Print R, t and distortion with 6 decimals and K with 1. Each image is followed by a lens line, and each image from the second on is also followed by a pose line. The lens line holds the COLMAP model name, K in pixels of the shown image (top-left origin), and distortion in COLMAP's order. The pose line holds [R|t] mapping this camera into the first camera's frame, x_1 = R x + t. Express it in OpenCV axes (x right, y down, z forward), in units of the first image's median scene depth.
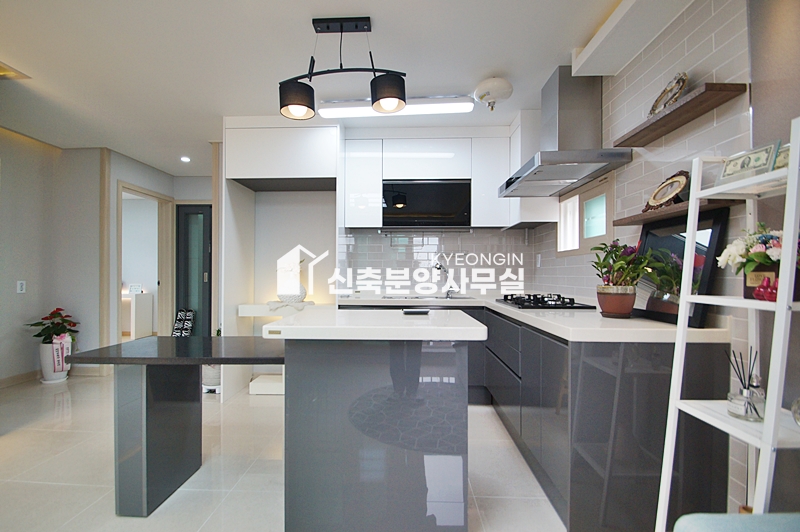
lens RADIAL K [[357.1, 0, 392.7], [0, 357.1, 275.5], [0, 0, 1]] dist [-0.000405, -0.000929]
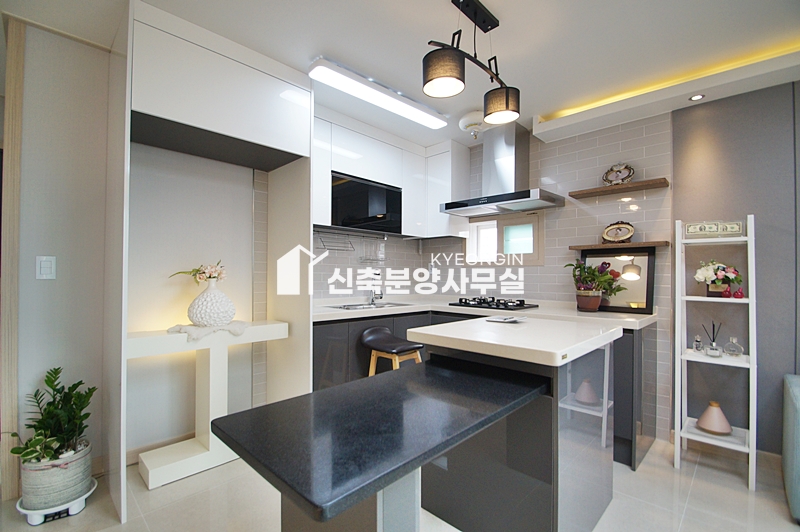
lens RADIAL K [[357.1, 0, 392.7], [0, 357.1, 275.5], [0, 0, 1]] dist [-0.000405, -0.000929]
pose [[0.681960, 0.002950, 0.731383, -0.553211], [-0.001921, 0.999996, -0.002243, -0.016395], [-0.731387, 0.000125, 0.681963, 0.313783]]
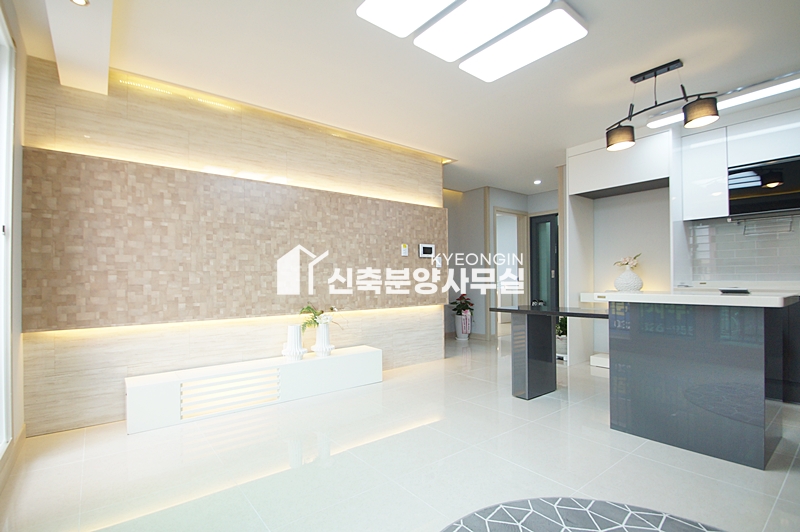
lens RADIAL K [[387.5, 0, 382.9], [0, 387.5, 275.7], [0, 0, 1]] dist [0.002196, -0.016336]
pose [[0.632683, -0.014538, -0.774275, 0.182241], [0.007005, 0.999890, -0.013050, 0.034922], [0.774379, 0.002833, 0.632715, -0.396050]]
